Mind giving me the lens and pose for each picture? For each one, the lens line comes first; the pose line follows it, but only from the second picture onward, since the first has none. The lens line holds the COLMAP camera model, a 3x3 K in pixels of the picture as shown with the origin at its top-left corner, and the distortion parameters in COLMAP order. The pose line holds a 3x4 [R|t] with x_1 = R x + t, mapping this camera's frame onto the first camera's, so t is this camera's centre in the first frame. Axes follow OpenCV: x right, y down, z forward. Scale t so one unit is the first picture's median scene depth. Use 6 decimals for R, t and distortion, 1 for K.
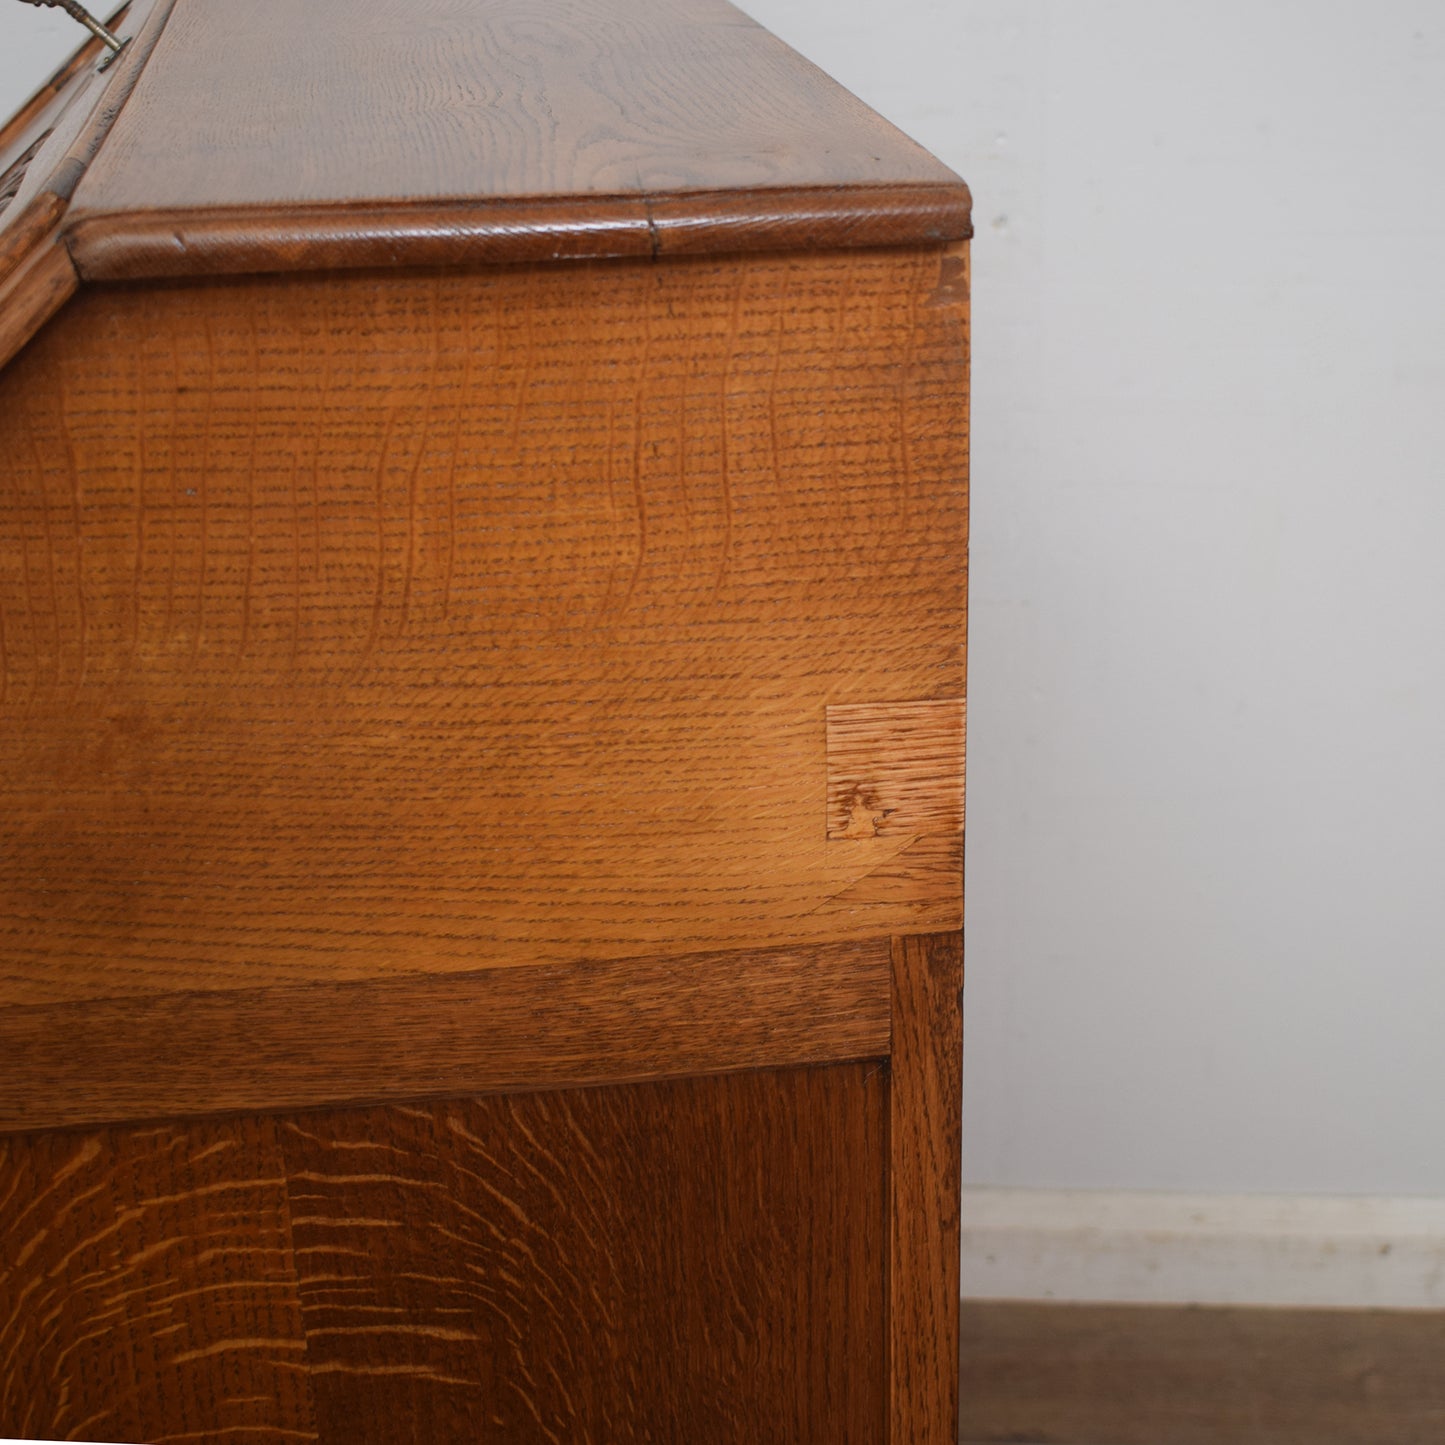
lens RADIAL K [[2863.5, 0, 723.2], [0, 2863.5, 839.0], [0, 0, 1]] dist [-0.071502, -0.077690]
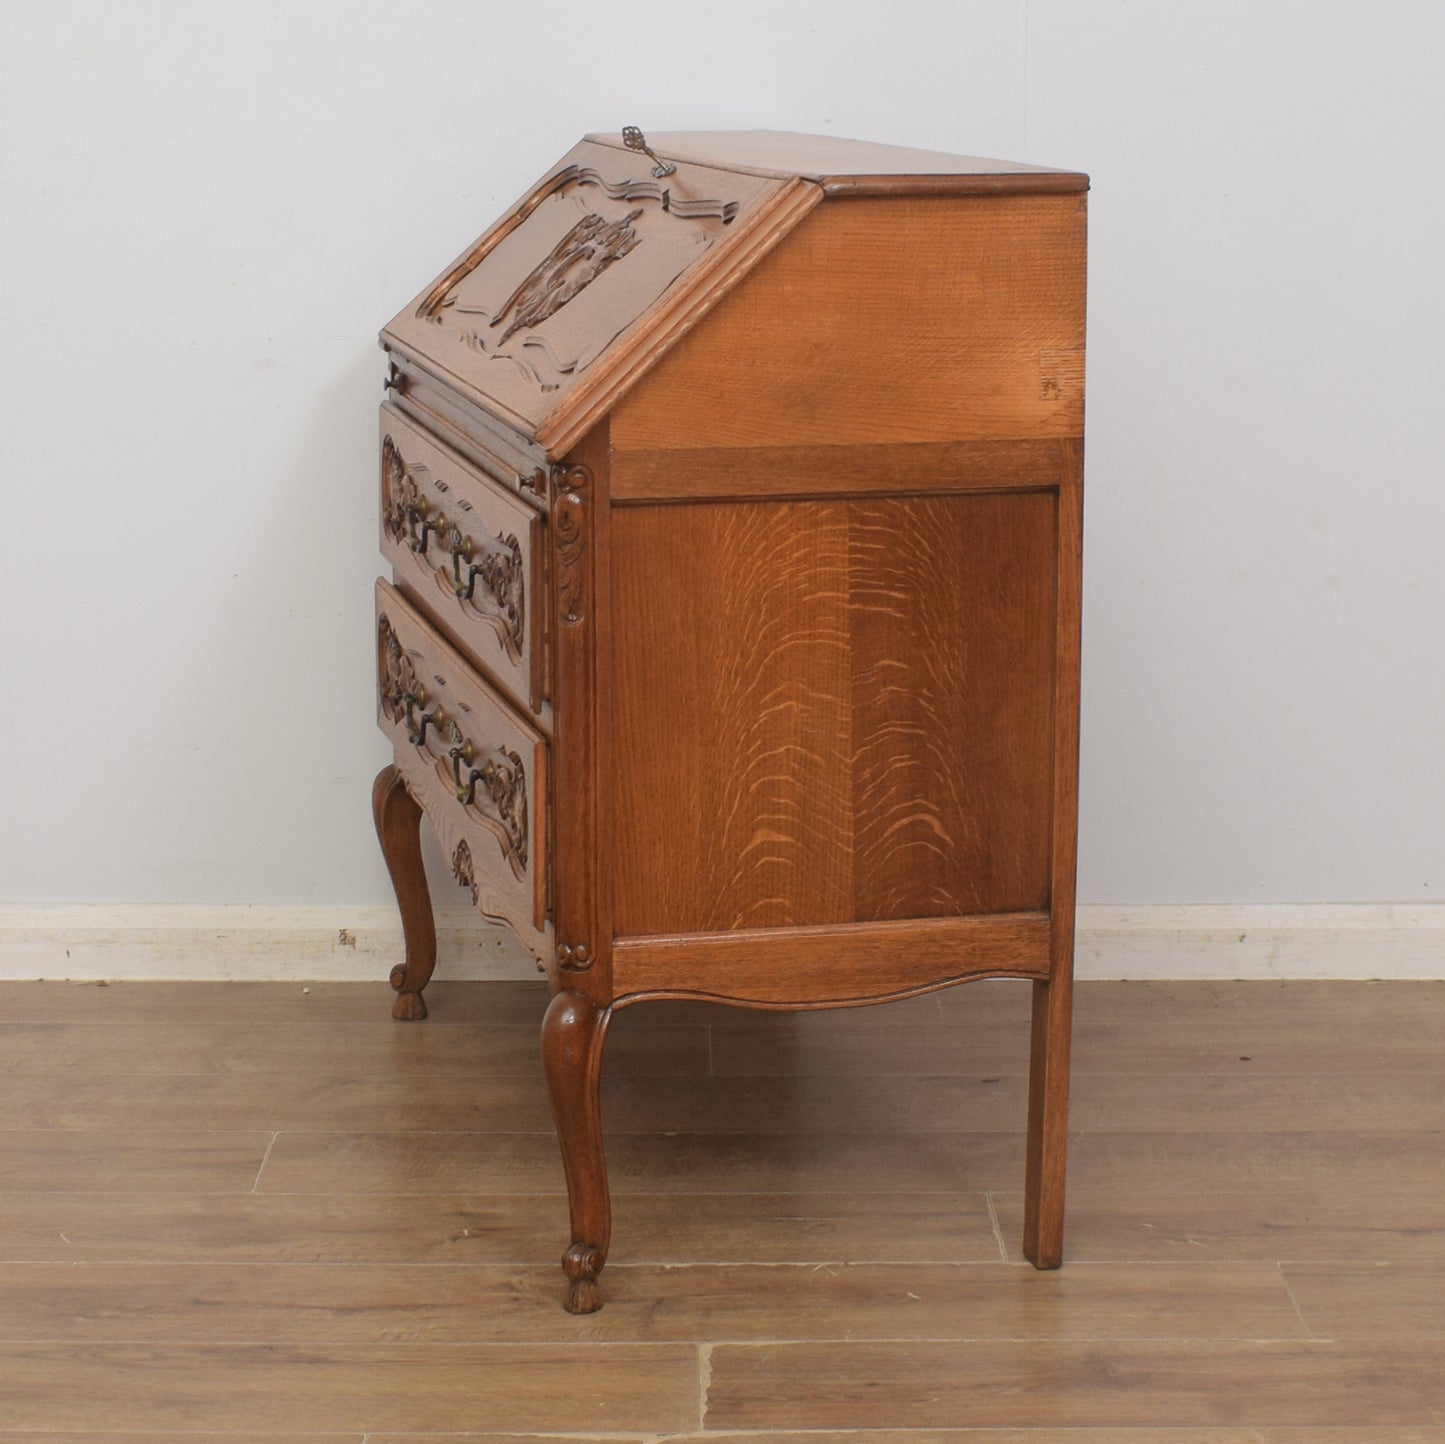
lens RADIAL K [[3072.1, 0, 658.3], [0, 3072.1, 617.6], [0, 0, 1]] dist [-0.067318, -0.102396]
pose [[0.998759, -0.007702, 0.049203, -0.497153], [0.016249, 0.984299, -0.175761, 0.746901], [-0.047076, 0.176343, 0.983202, -1.969199]]
